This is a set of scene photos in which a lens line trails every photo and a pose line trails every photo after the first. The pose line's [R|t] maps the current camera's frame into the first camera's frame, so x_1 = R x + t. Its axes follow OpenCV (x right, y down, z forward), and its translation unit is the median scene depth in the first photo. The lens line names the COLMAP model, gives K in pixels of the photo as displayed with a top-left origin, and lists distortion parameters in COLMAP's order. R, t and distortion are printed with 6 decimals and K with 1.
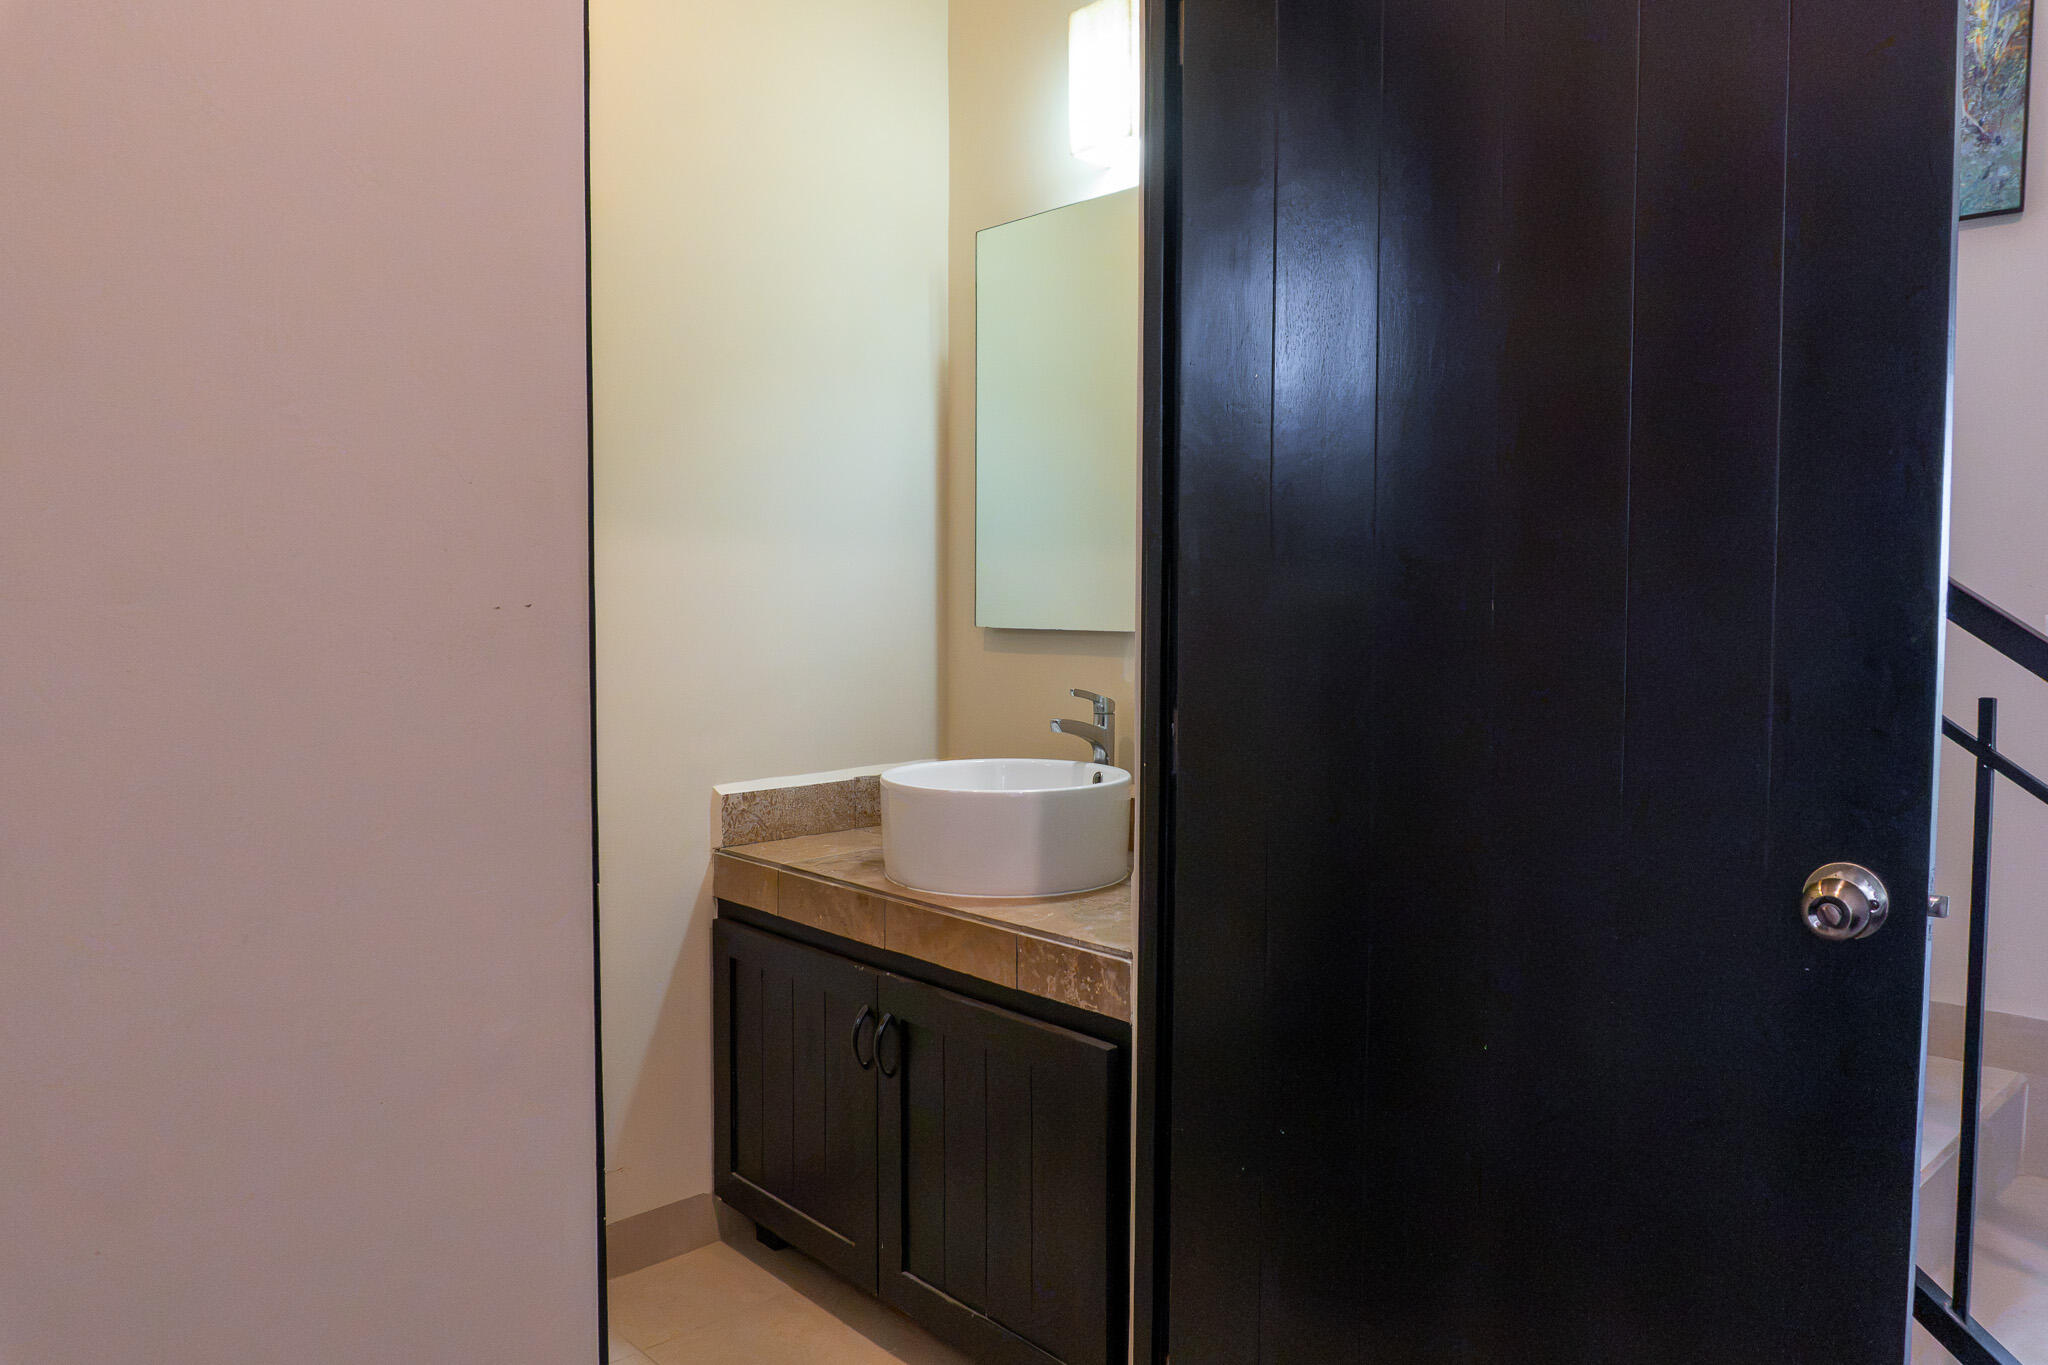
lens RADIAL K [[1370.5, 0, 1014.8], [0, 1370.5, 699.1], [0, 0, 1]] dist [-0.022255, -0.004182]
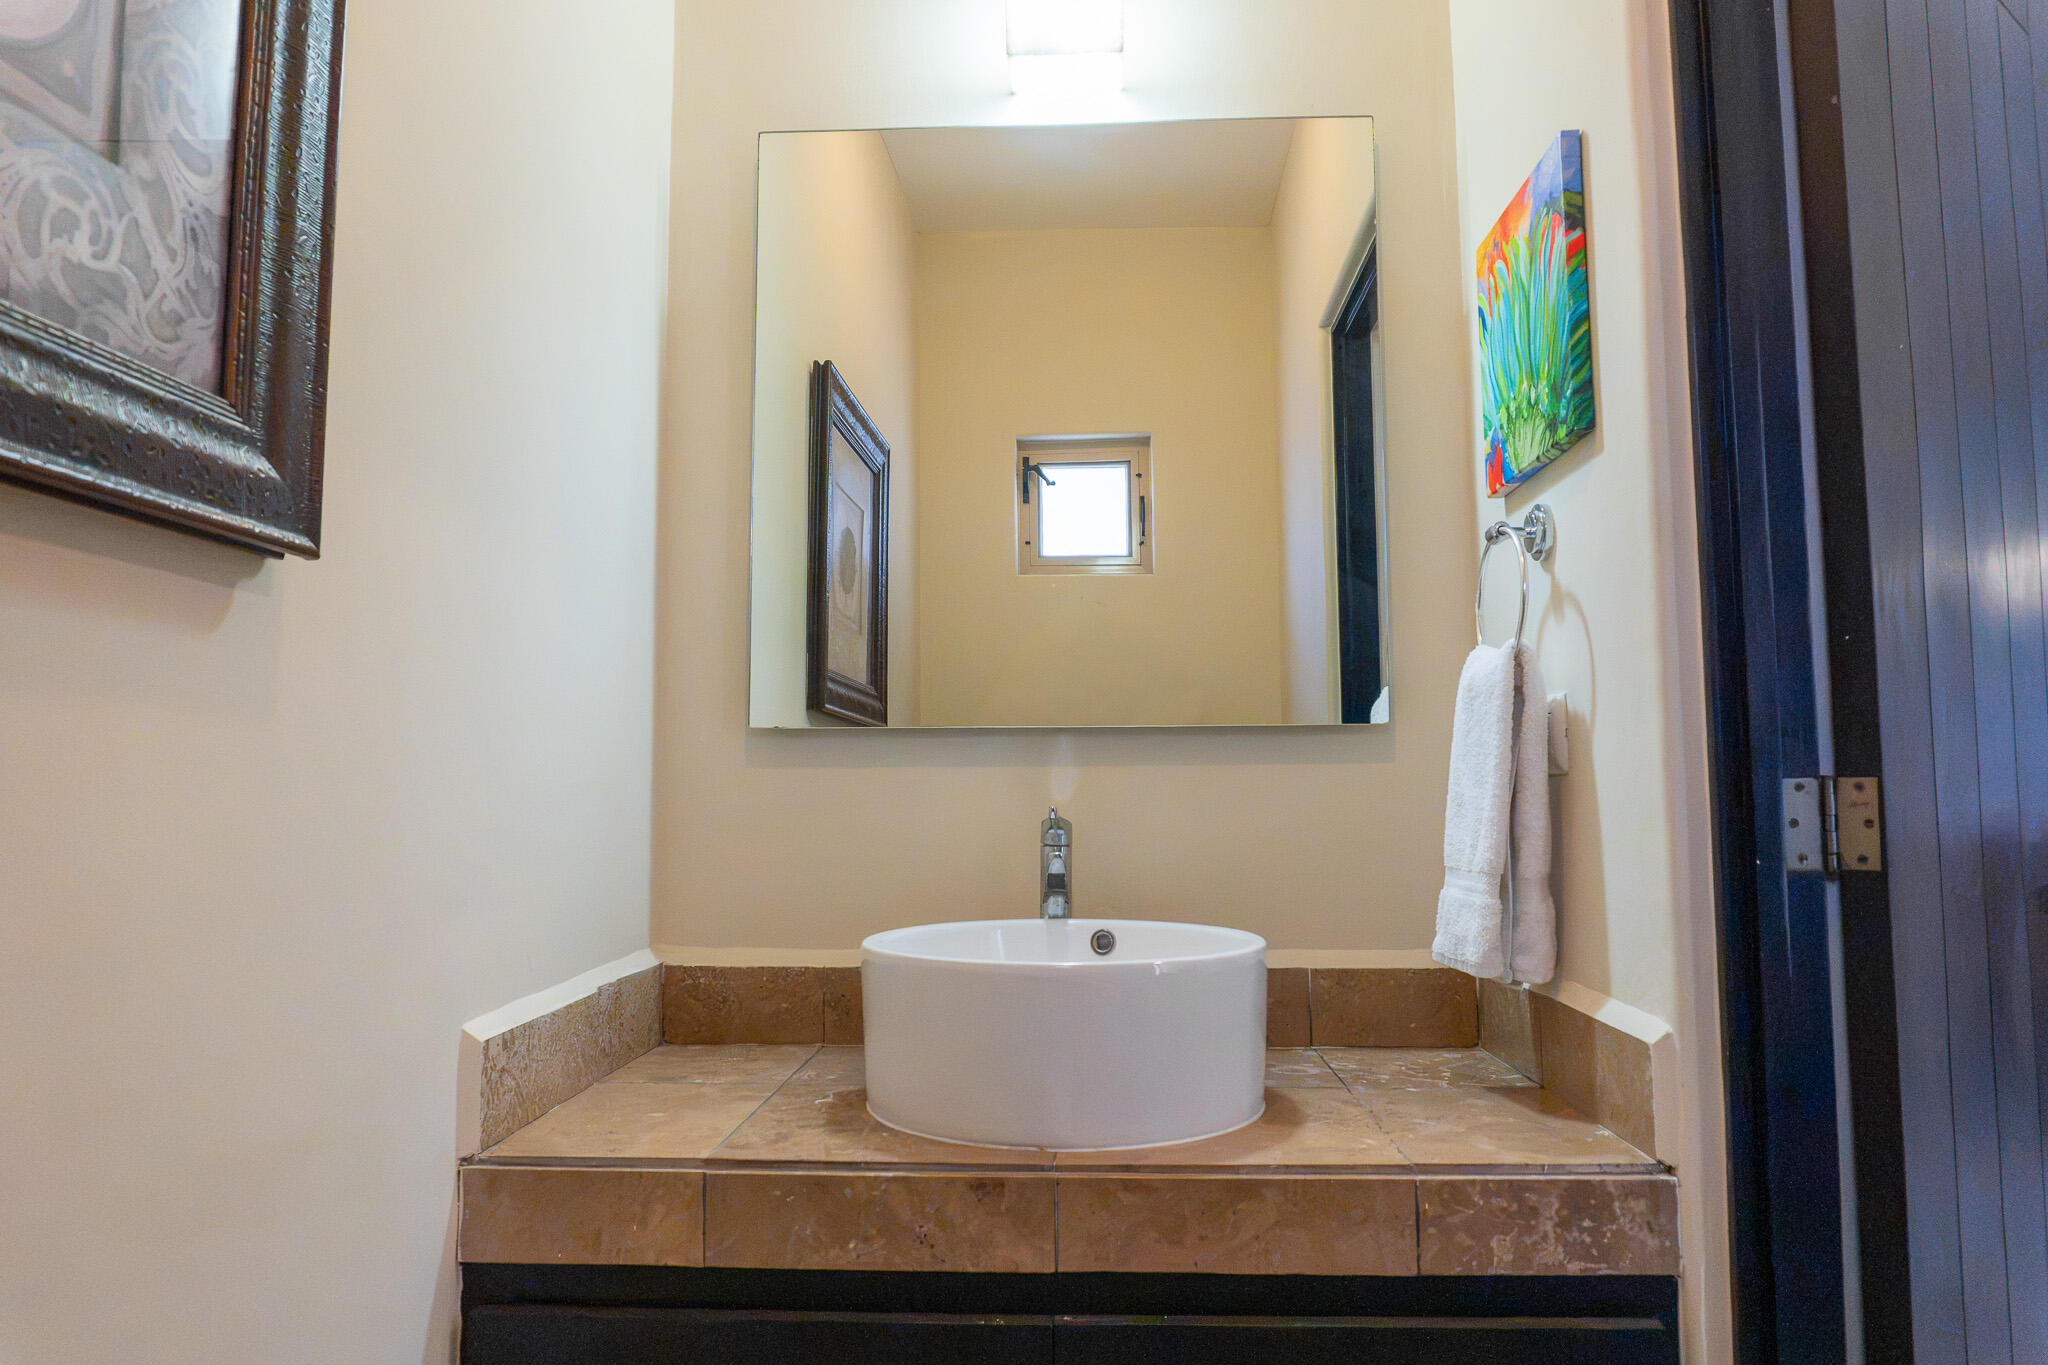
lens RADIAL K [[1370.5, 0, 1025.9], [0, 1370.5, 677.5], [0, 0, 1]] dist [-0.022255, -0.004182]
pose [[0.724251, 0.031507, 0.688817, -0.478062], [0.059418, 0.992388, -0.107867, 0.005829], [-0.686972, 0.119051, 0.716866, 0.581765]]
